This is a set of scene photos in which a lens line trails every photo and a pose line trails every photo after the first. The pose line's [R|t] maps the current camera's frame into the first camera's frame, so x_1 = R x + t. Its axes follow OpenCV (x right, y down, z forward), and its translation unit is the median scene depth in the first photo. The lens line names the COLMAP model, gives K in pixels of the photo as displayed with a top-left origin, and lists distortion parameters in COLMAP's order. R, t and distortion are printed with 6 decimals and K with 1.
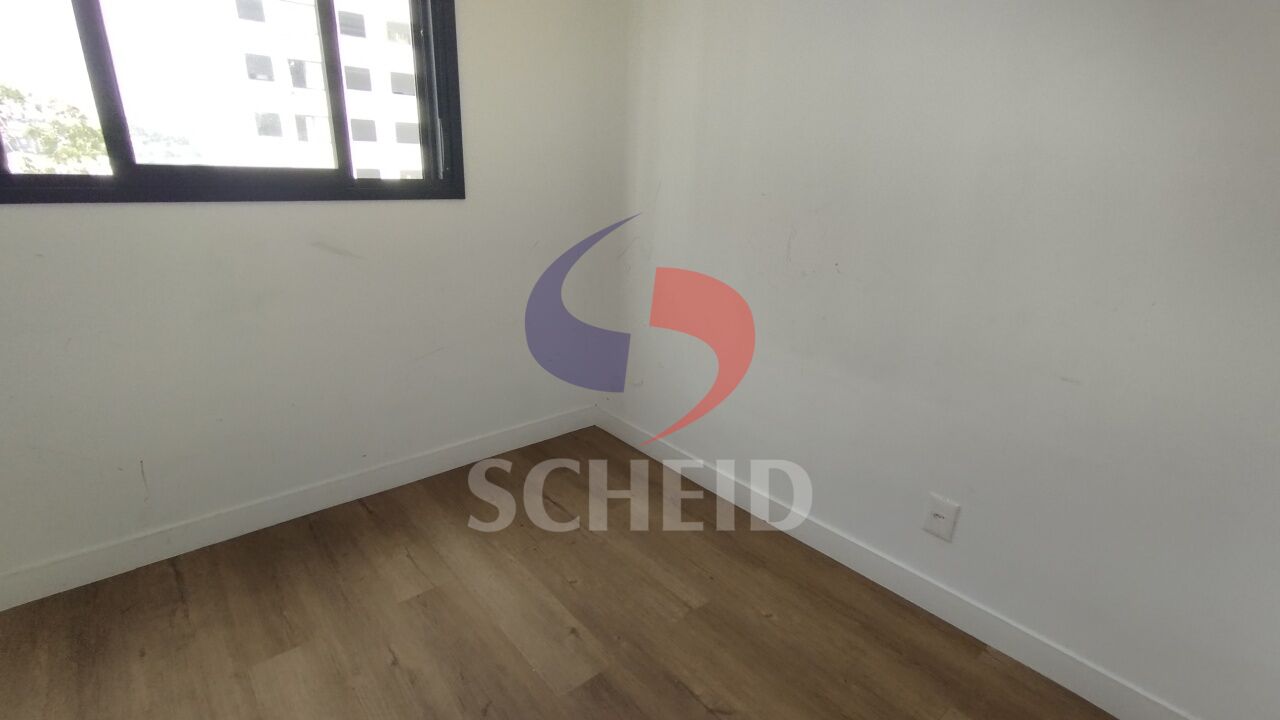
lens RADIAL K [[582.3, 0, 661.5], [0, 582.3, 359.8], [0, 0, 1]] dist [-0.010062, 0.001025]
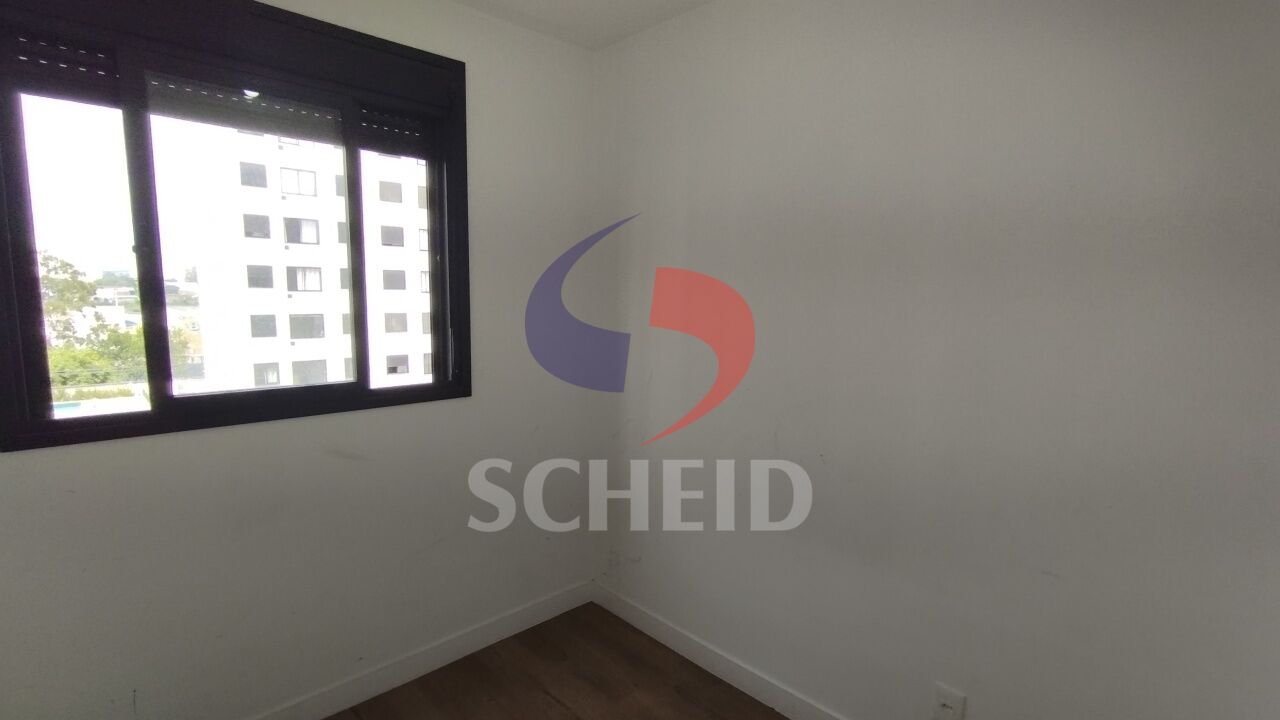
lens RADIAL K [[582.3, 0, 661.5], [0, 582.3, 359.8], [0, 0, 1]] dist [-0.010062, 0.001025]
pose [[0.998600, -0.033683, 0.040779, -0.030853], [0.041225, 0.978696, -0.201131, -0.116020], [-0.033136, 0.202531, 0.978715, -0.073981]]
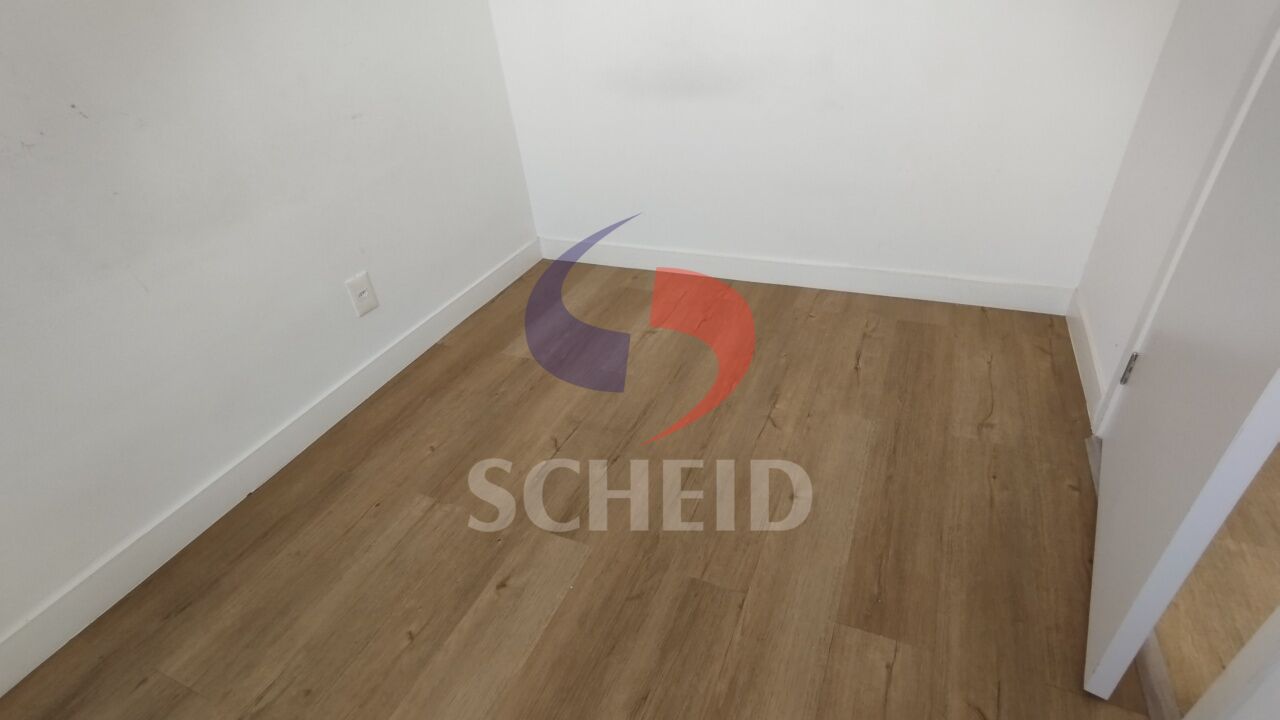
lens RADIAL K [[582.3, 0, 661.5], [0, 582.3, 359.8], [0, 0, 1]] dist [-0.010062, 0.001025]
pose [[-0.410105, -0.536486, 0.737562, -0.538314], [0.351811, 0.653054, 0.670634, -0.159482], [-0.841453, 0.534512, -0.079079, 0.573346]]
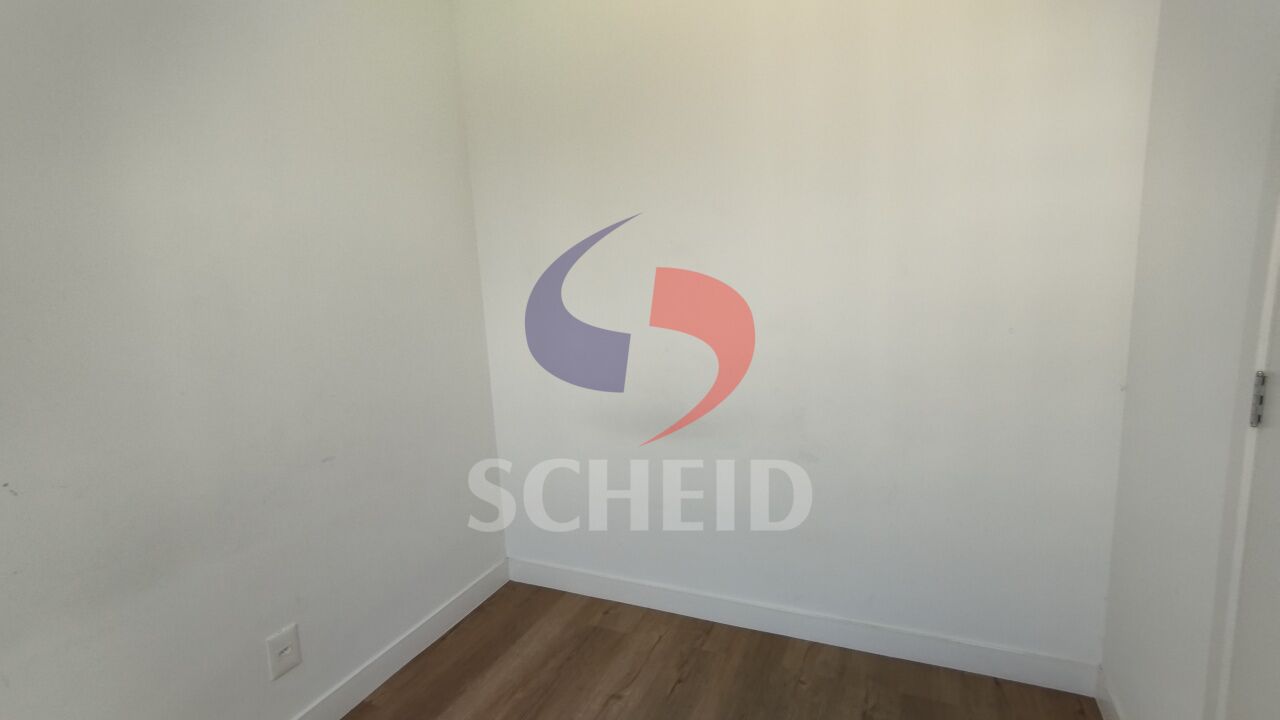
lens RADIAL K [[582.3, 0, 661.5], [0, 582.3, 359.8], [0, 0, 1]] dist [-0.010062, 0.001025]
pose [[-0.408960, -0.172965, 0.896010, -0.468085], [0.324658, 0.890056, 0.319997, -0.223483], [-0.852848, 0.421763, -0.307843, 0.473107]]
